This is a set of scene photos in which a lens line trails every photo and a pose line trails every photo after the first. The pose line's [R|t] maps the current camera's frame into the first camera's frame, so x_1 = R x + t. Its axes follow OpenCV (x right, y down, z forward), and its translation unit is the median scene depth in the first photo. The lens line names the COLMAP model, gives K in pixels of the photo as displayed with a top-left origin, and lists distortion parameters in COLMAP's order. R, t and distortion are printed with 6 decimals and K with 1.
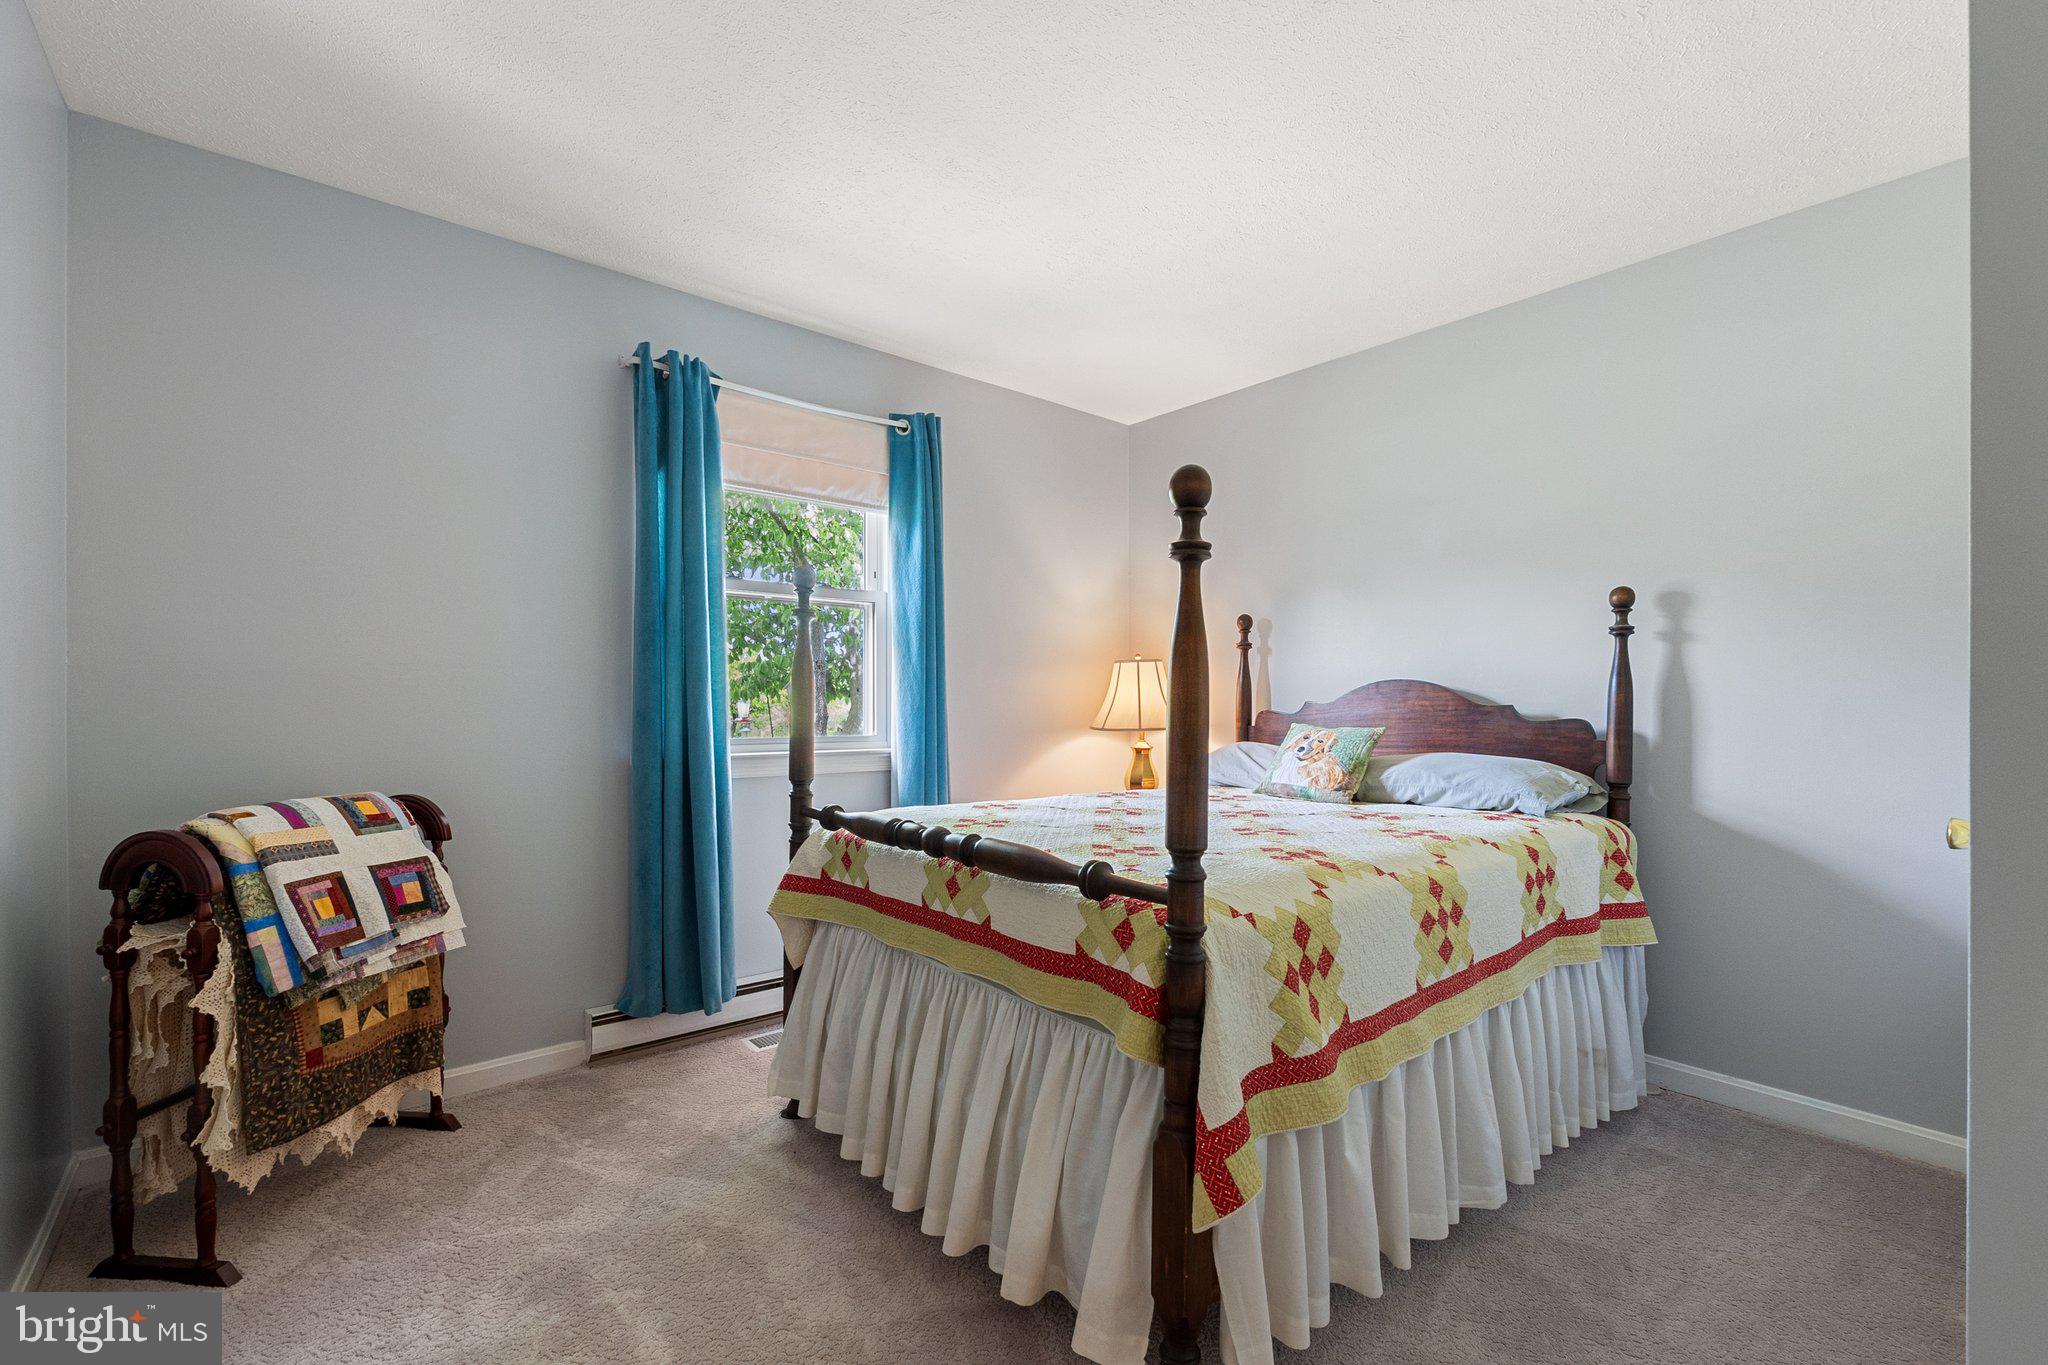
lens RADIAL K [[863.0, 0, 1015.3], [0, 863.0, 669.2], [0, 0, 1]] dist [-0.001100, -0.000072]
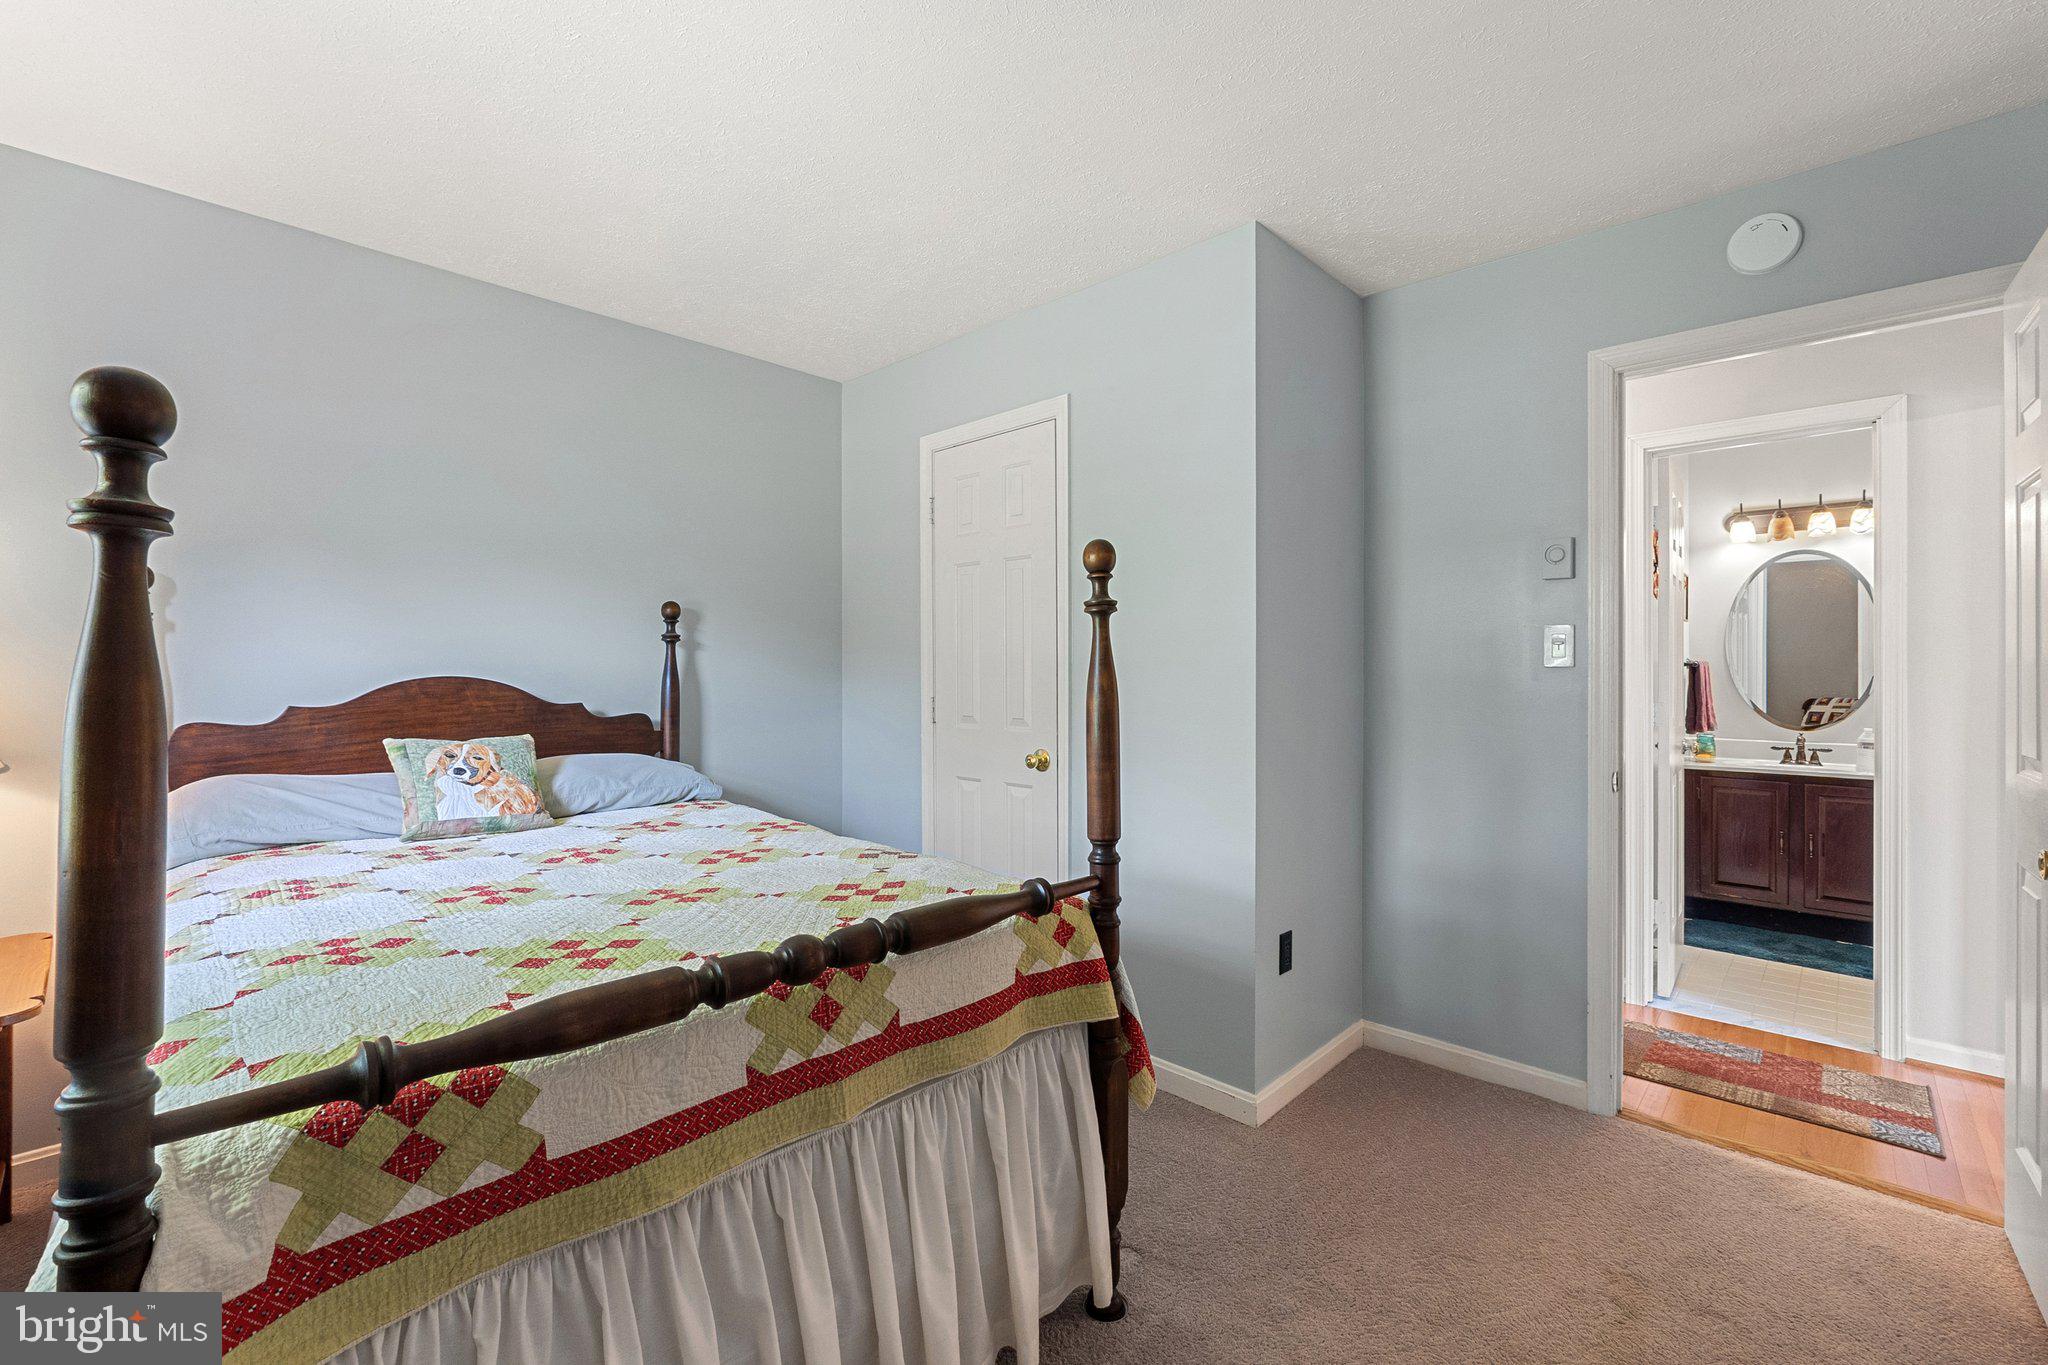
lens RADIAL K [[863.0, 0, 1015.3], [0, 863.0, 669.2], [0, 0, 1]] dist [-0.001100, -0.000072]
pose [[-0.111582, -0.000456, 0.993755, -0.732081], [-0.037833, 0.999277, -0.003790, -0.020637], [-0.993035, -0.038020, -0.111519, 0.895552]]
